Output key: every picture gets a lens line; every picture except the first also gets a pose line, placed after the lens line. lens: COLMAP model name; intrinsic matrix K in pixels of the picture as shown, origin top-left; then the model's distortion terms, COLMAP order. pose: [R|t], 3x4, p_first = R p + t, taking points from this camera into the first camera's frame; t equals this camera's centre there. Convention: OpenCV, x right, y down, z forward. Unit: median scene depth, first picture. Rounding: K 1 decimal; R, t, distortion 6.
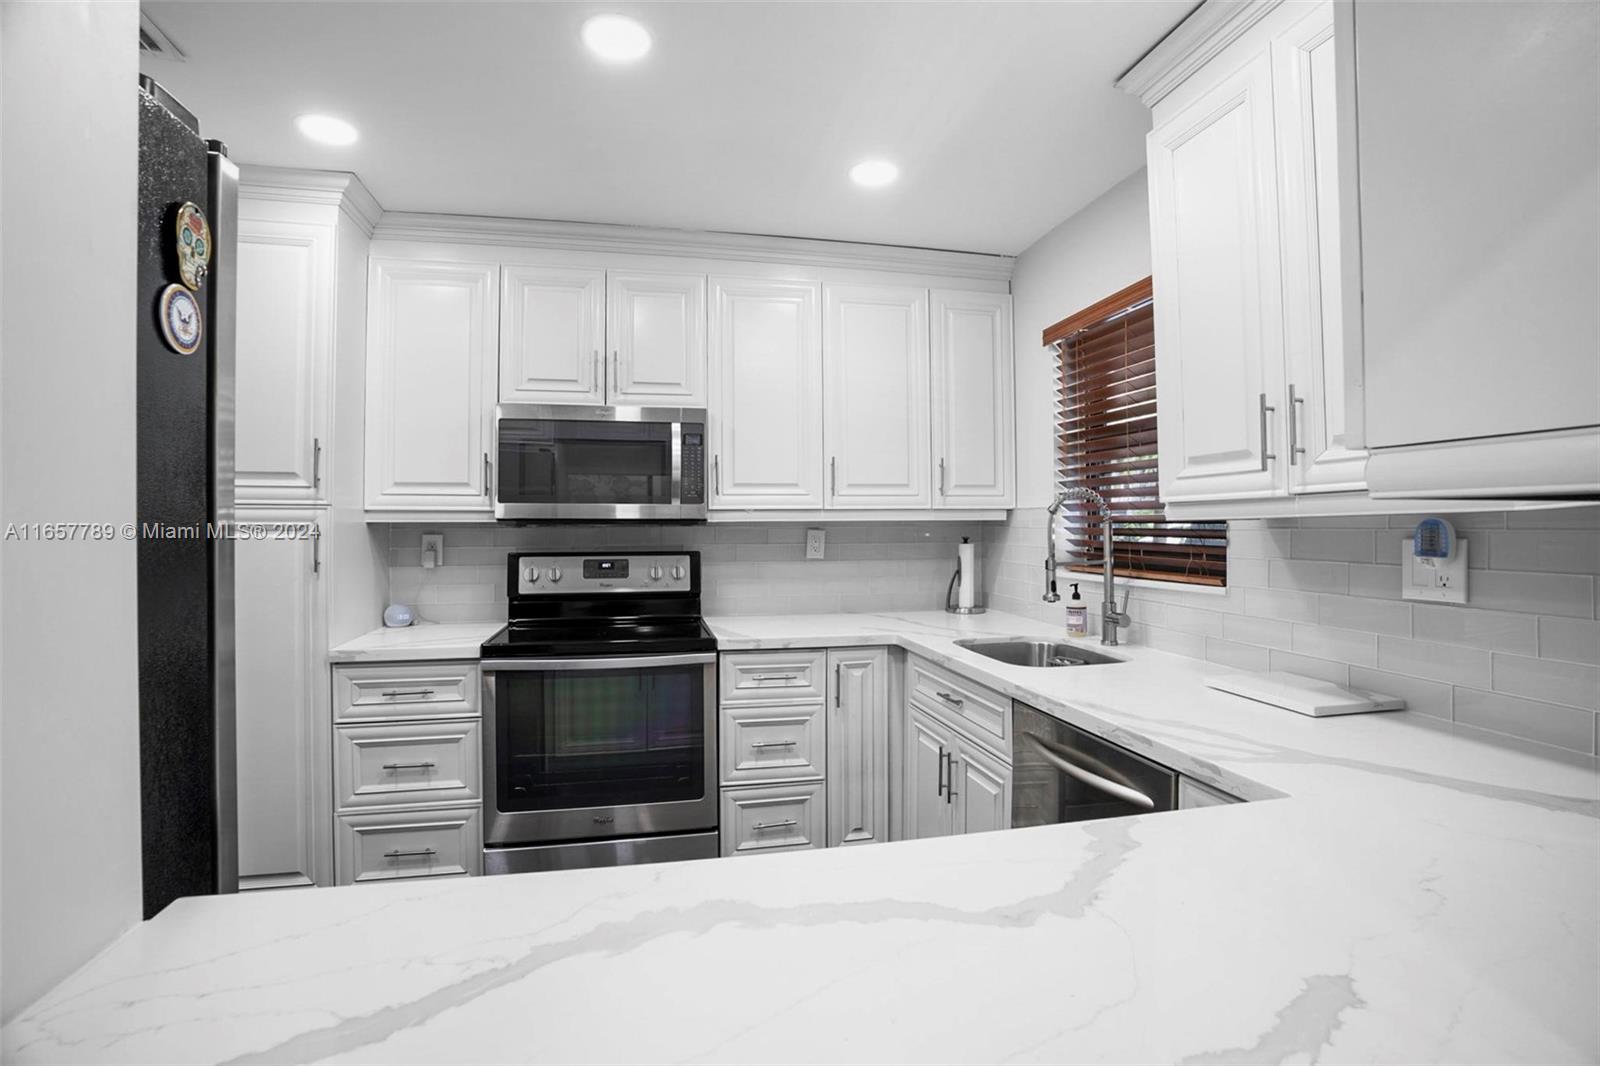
lens RADIAL K [[753.4, 0, 792.9], [0, 753.4, 527.8], [0, 0, 1]] dist [-0.058425, 0.021803]
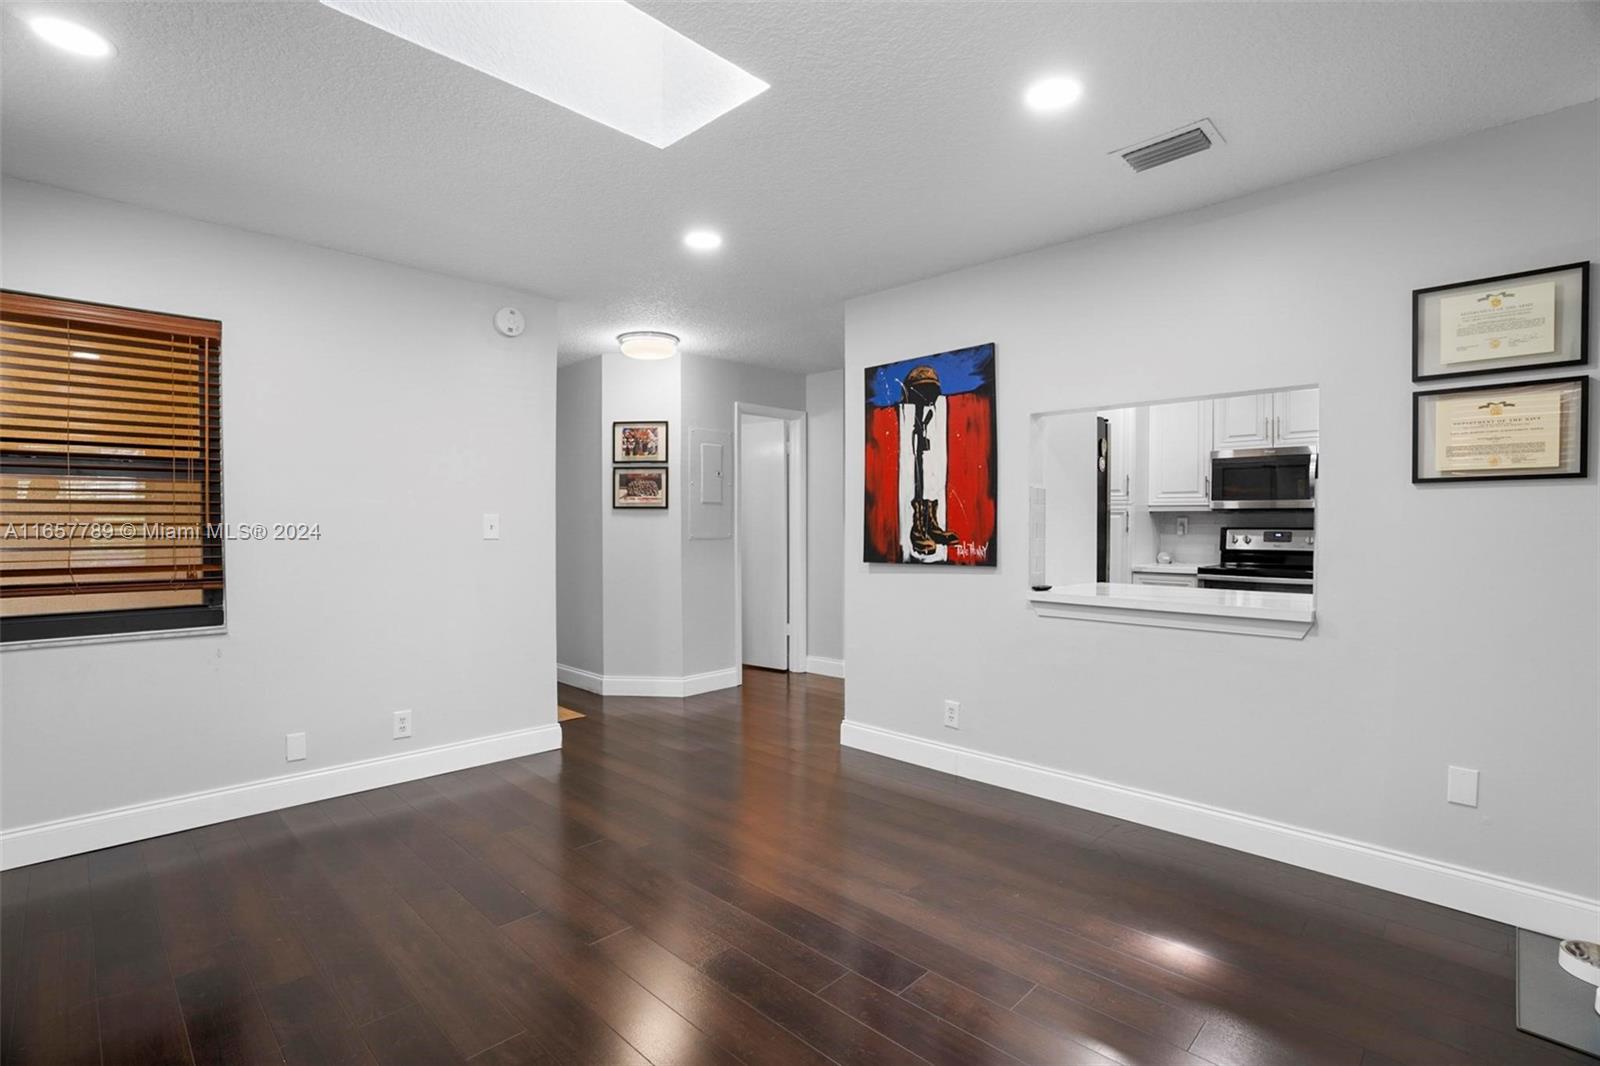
lens RADIAL K [[753.4, 0, 804.8], [0, 753.4, 538.1], [0, 0, 1]] dist [-0.058425, 0.021803]
pose [[0.557600, 0.018863, -0.829895, 0.654976], [-0.006382, 0.999810, 0.018437, 0.037063], [0.830085, -0.004985, 0.557614, -1.023882]]
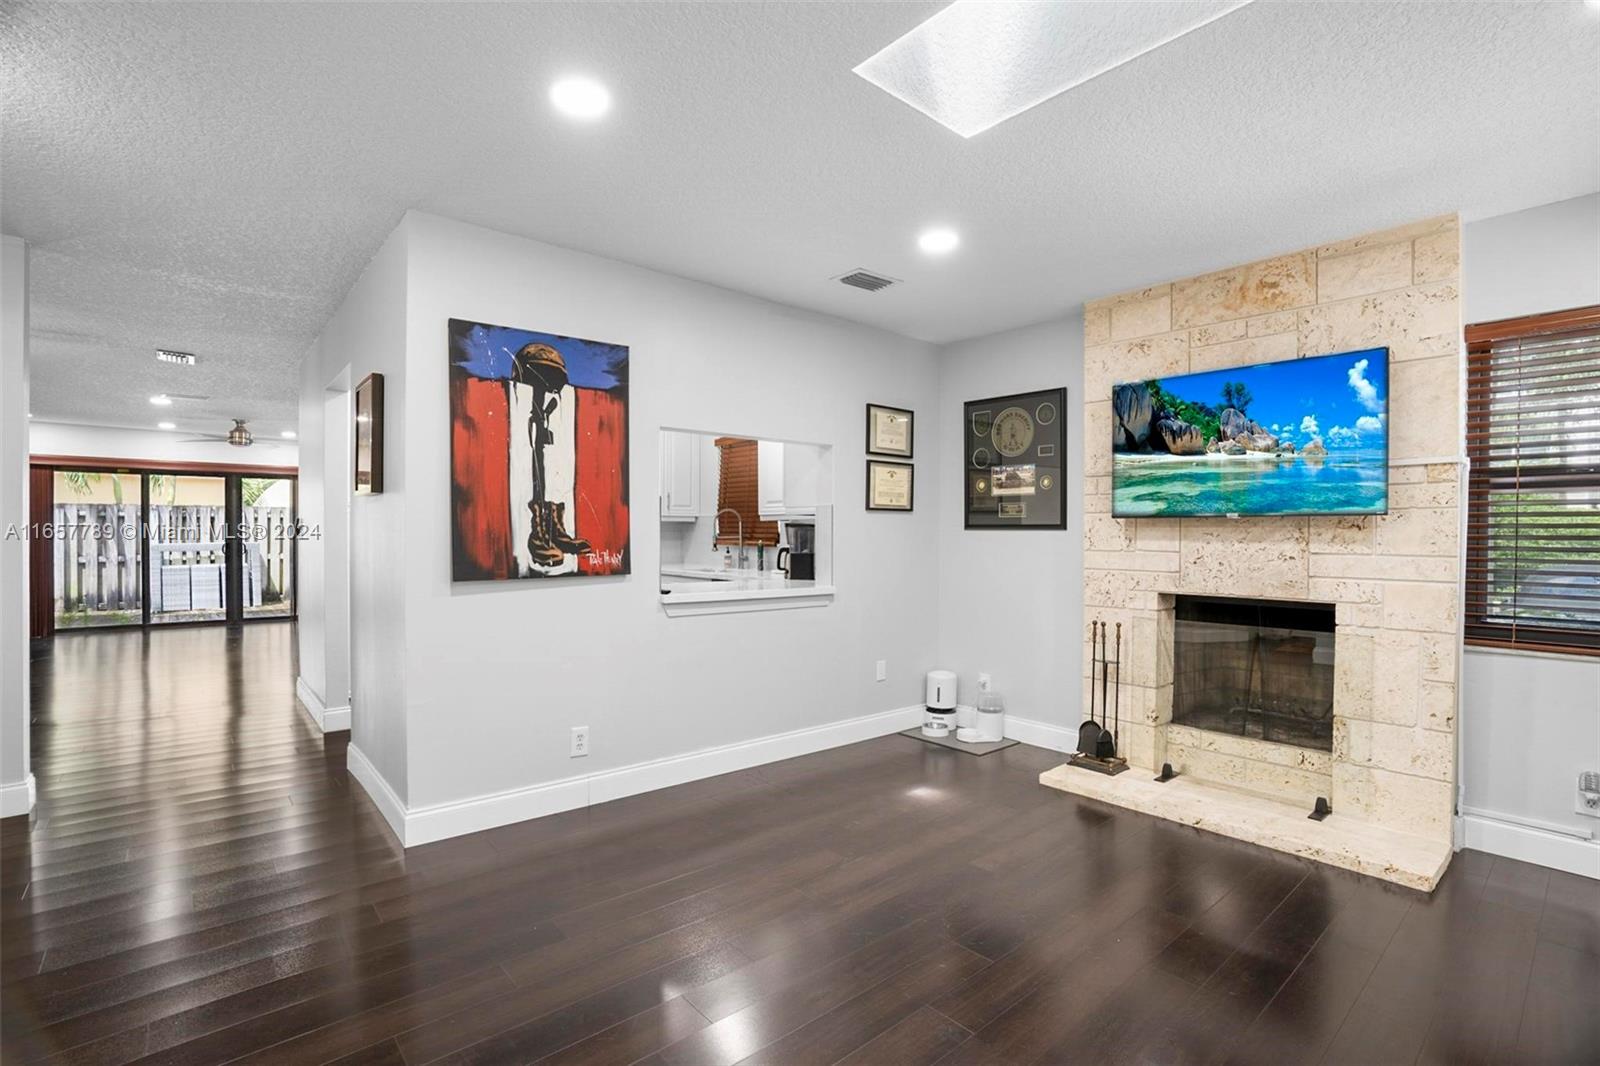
lens RADIAL K [[753.4, 0, 795.5], [0, 753.4, 545.5], [0, 0, 1]] dist [-0.058425, 0.021803]
pose [[0.881178, 0.003261, 0.472774, -0.596007], [-0.008396, 0.999926, 0.008752, 0.045374], [-0.472710, -0.011681, 0.881140, -1.289264]]
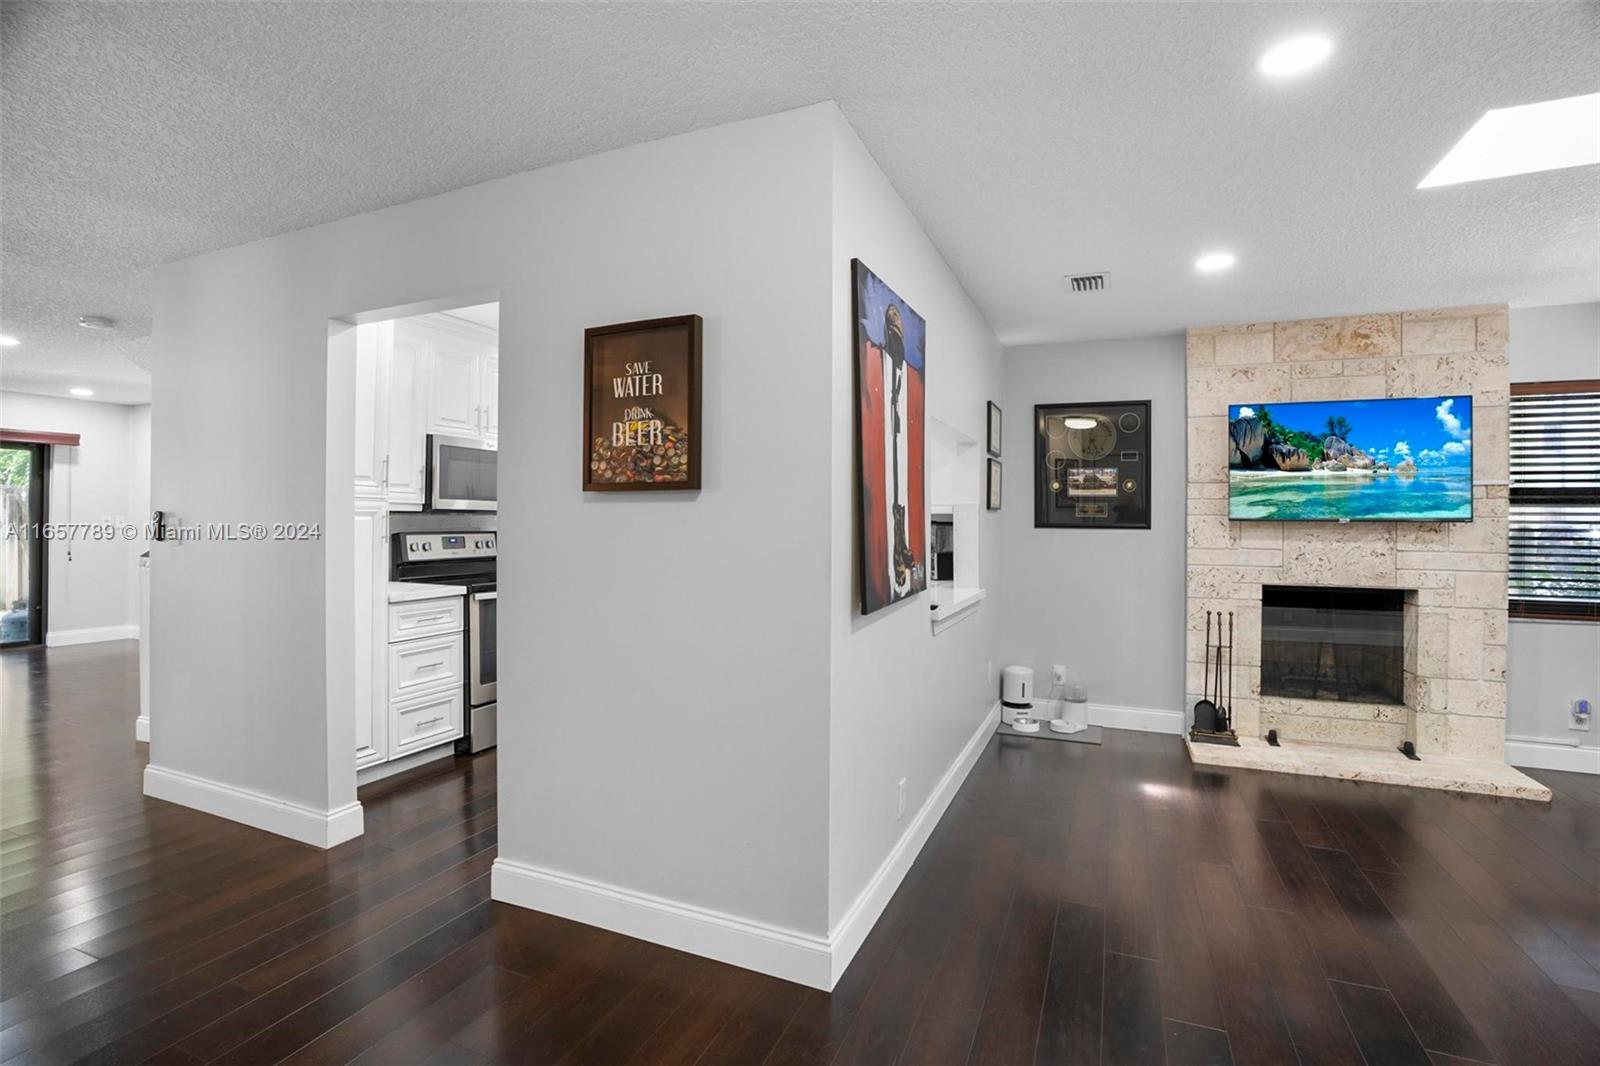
lens RADIAL K [[753.4, 0, 805.6], [0, 753.4, 523.9], [0, 0, 1]] dist [-0.058425, 0.021803]
pose [[0.572427, 0.003679, 0.819948, -1.228590], [-0.006270, 0.999980, -0.000110, 0.014221], [-0.819932, -0.005078, 0.572439, -0.506045]]
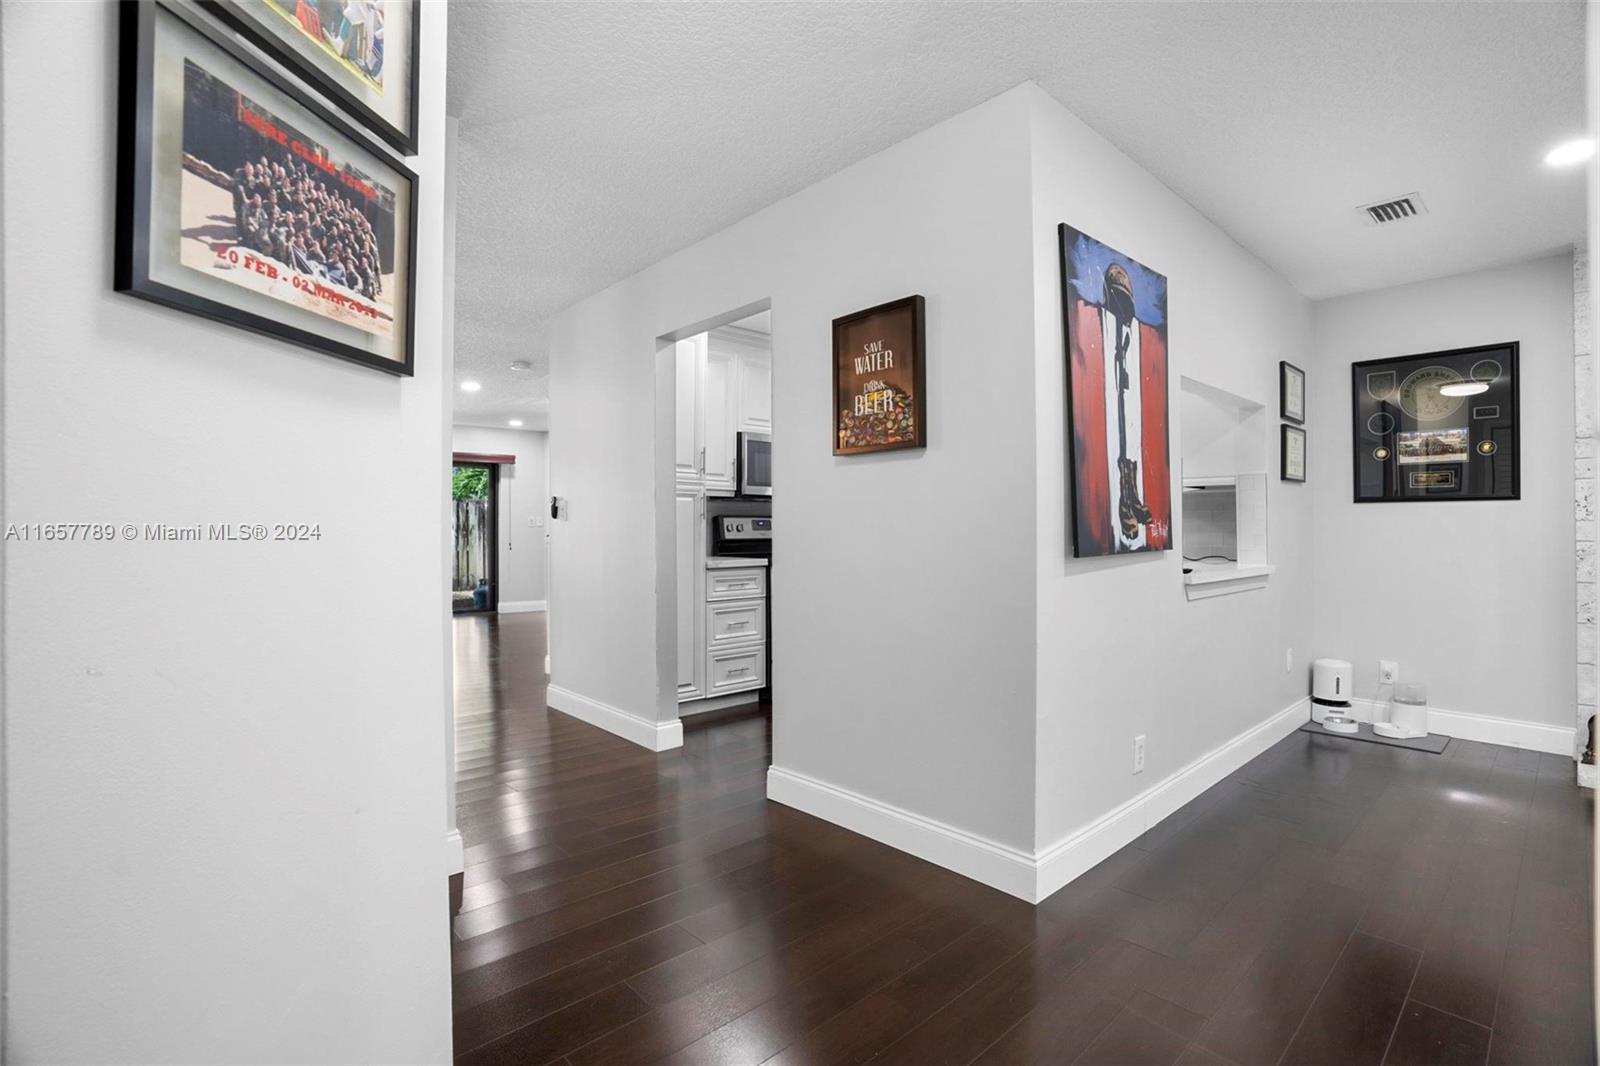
lens RADIAL K [[753.4, 0, 800.1], [0, 753.4, 532.5], [0, 0, 1]] dist [-0.058425, 0.021803]
pose [[0.861848, -0.000160, 0.507167, -1.229277], [0.000836, 0.999999, -0.001105, 0.084324], [-0.507166, 0.001376, 0.861847, -0.669203]]
